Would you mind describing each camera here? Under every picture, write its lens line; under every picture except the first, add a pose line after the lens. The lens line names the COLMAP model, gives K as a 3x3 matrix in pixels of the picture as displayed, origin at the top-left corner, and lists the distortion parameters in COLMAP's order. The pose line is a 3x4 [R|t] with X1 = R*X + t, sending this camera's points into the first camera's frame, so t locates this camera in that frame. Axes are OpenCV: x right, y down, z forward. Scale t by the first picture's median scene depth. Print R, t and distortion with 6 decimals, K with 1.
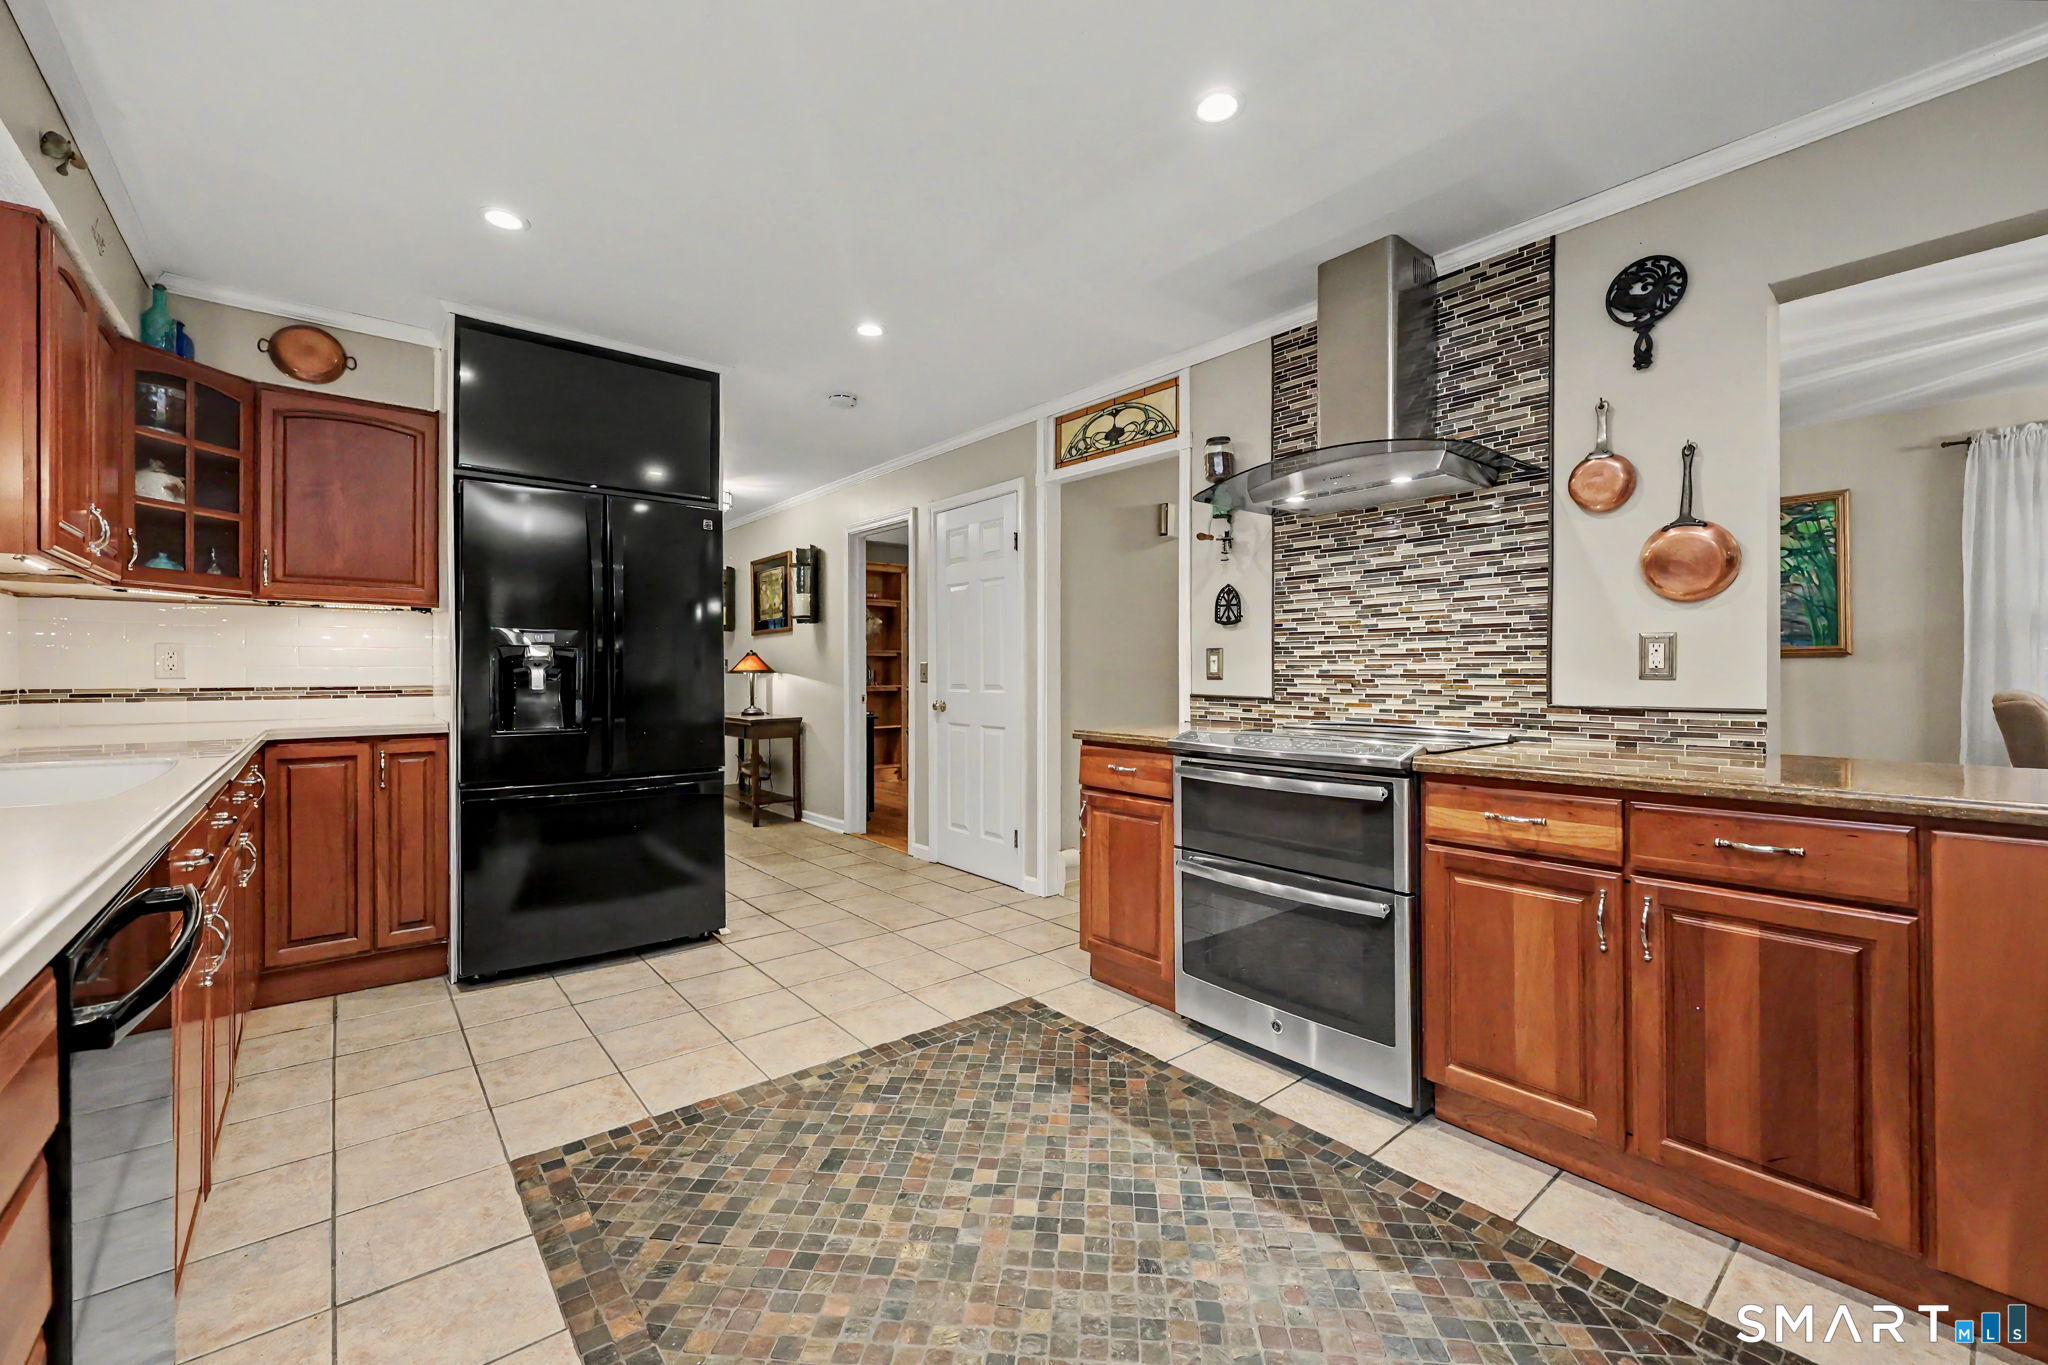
lens RADIAL K [[834.1, 0, 1034.6], [0, 834.1, 670.3], [0, 0, 1]] dist [0.001728, -0.000402]
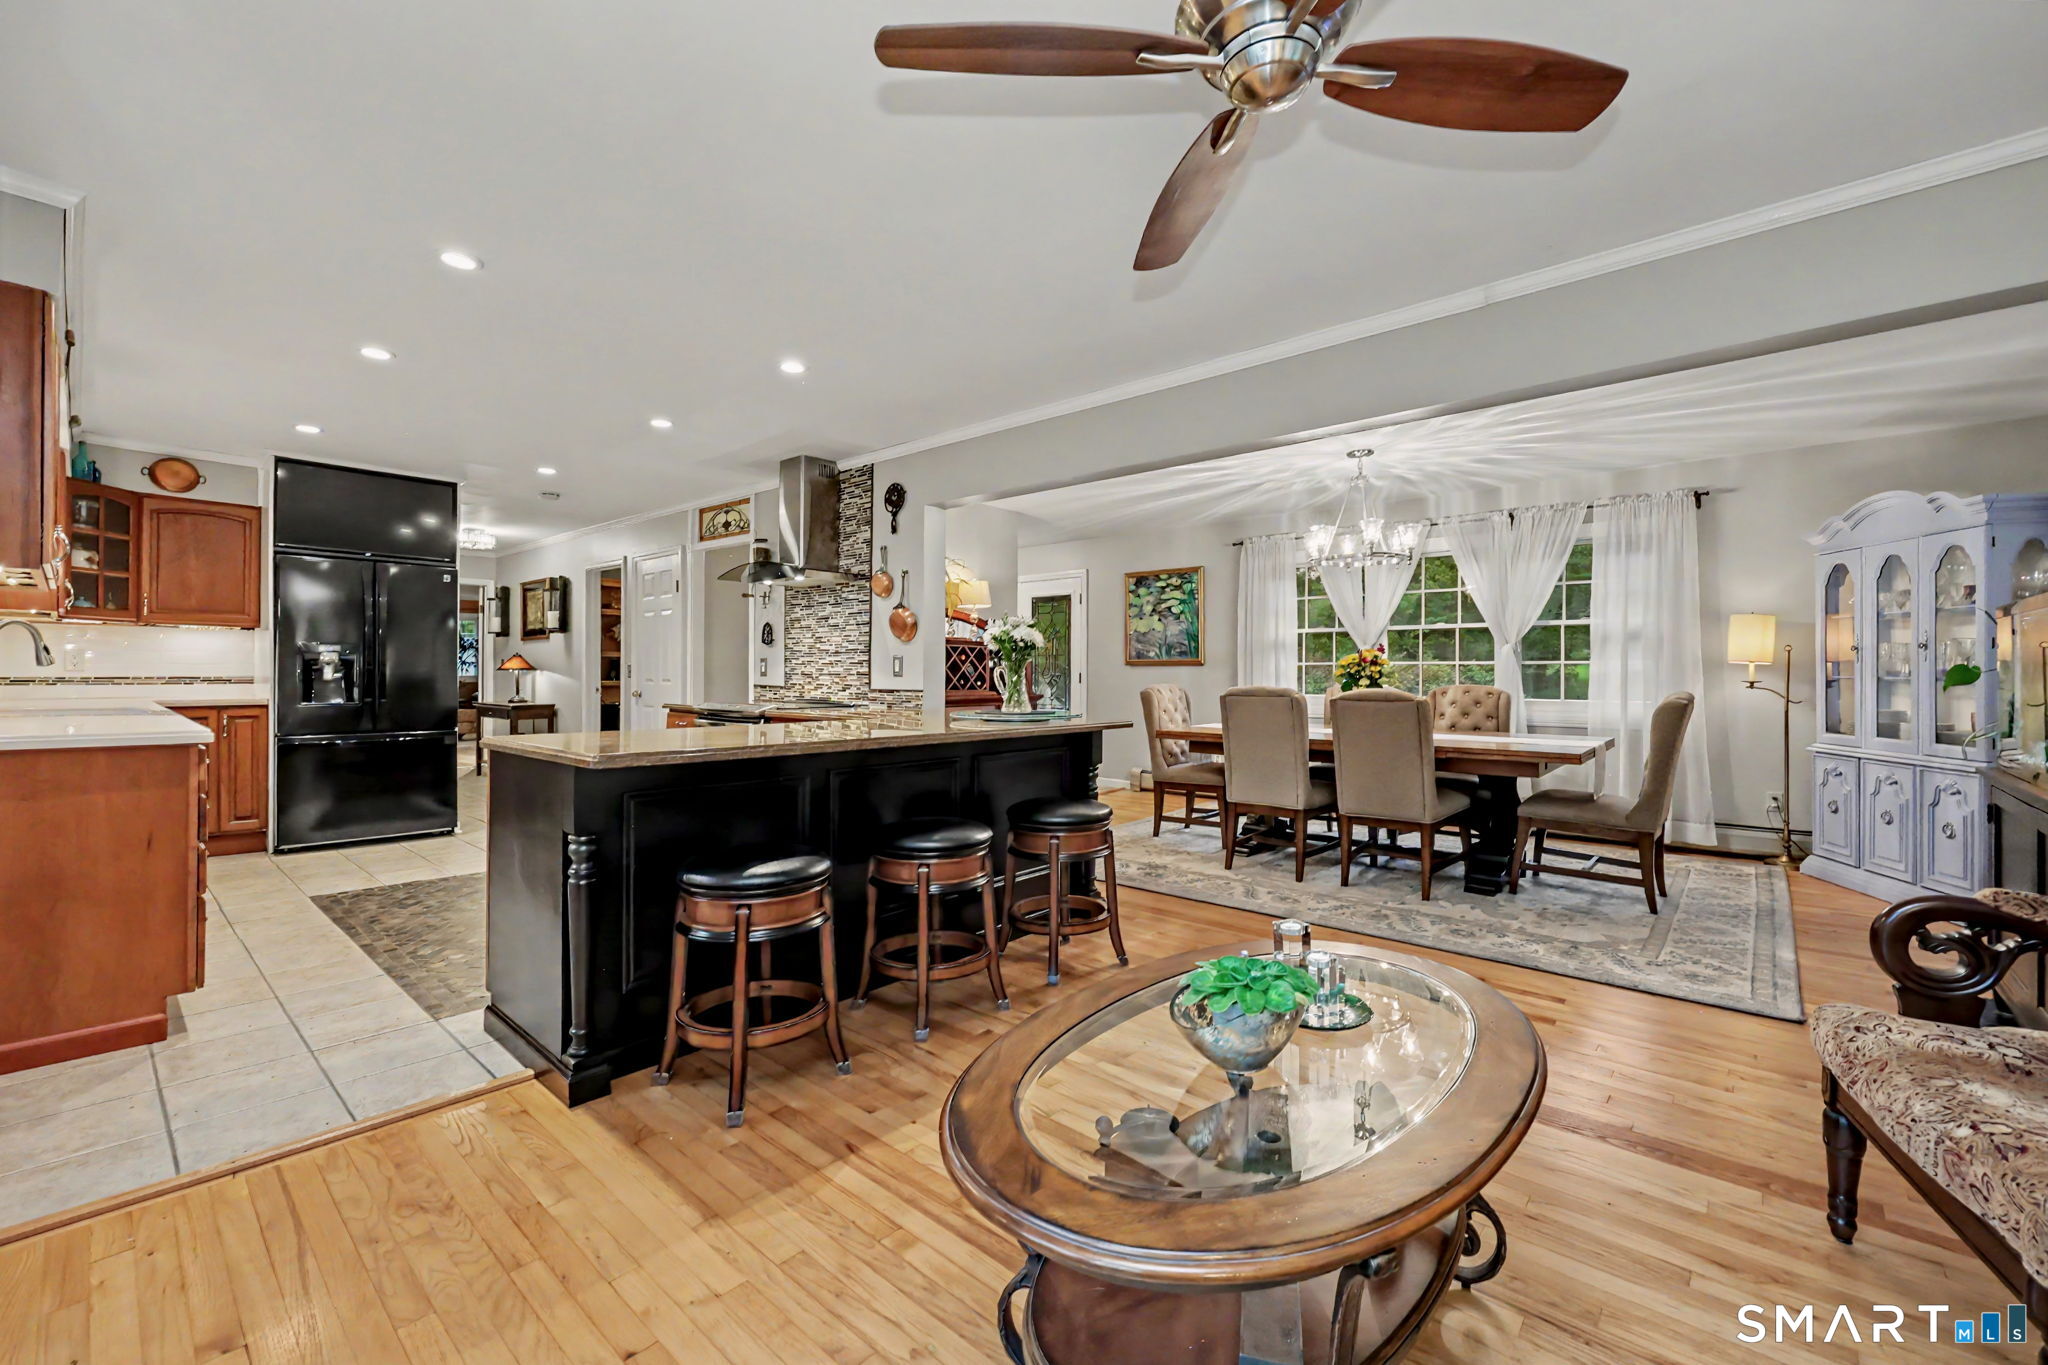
lens RADIAL K [[834.1, 0, 1031.9], [0, 834.1, 670.2], [0, 0, 1]] dist [0.001728, -0.000402]
pose [[0.988357, 0.007546, 0.151968, 0.609839], [-0.007653, 0.999971, 0.000122, -0.006523], [-0.151962, -0.001283, 0.988385, -0.973579]]
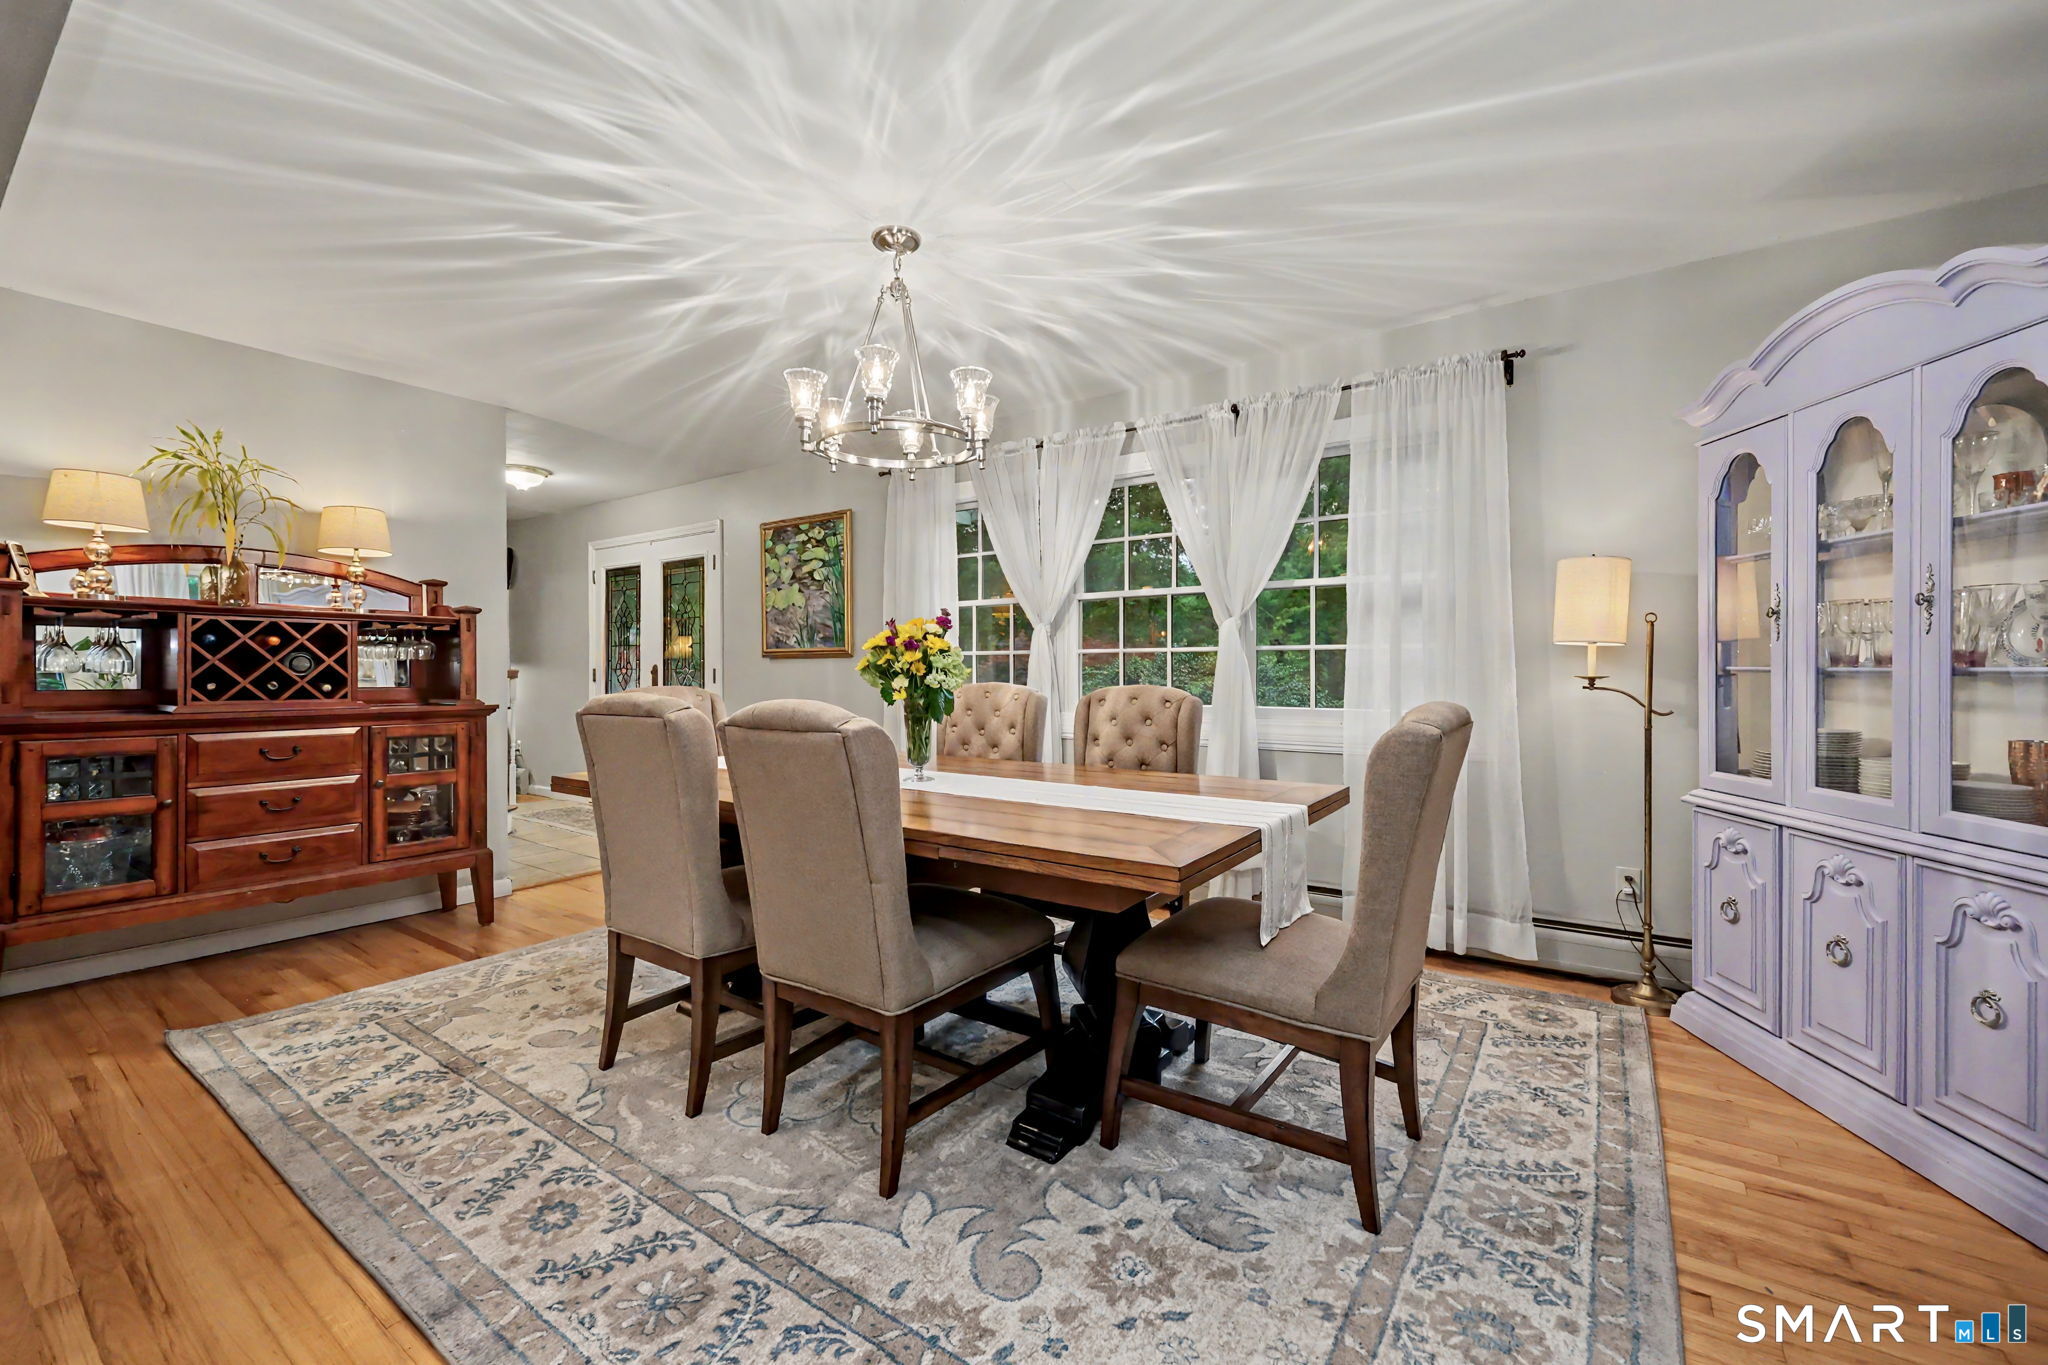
lens RADIAL K [[834.1, 0, 1027.3], [0, 834.1, 671.9], [0, 0, 1]] dist [0.001728, -0.000402]
pose [[0.966026, 0.001805, 0.258438, 1.466998], [-0.003301, 0.999980, 0.005356, -0.003951], [-0.258424, -0.006027, 0.966013, -0.254732]]
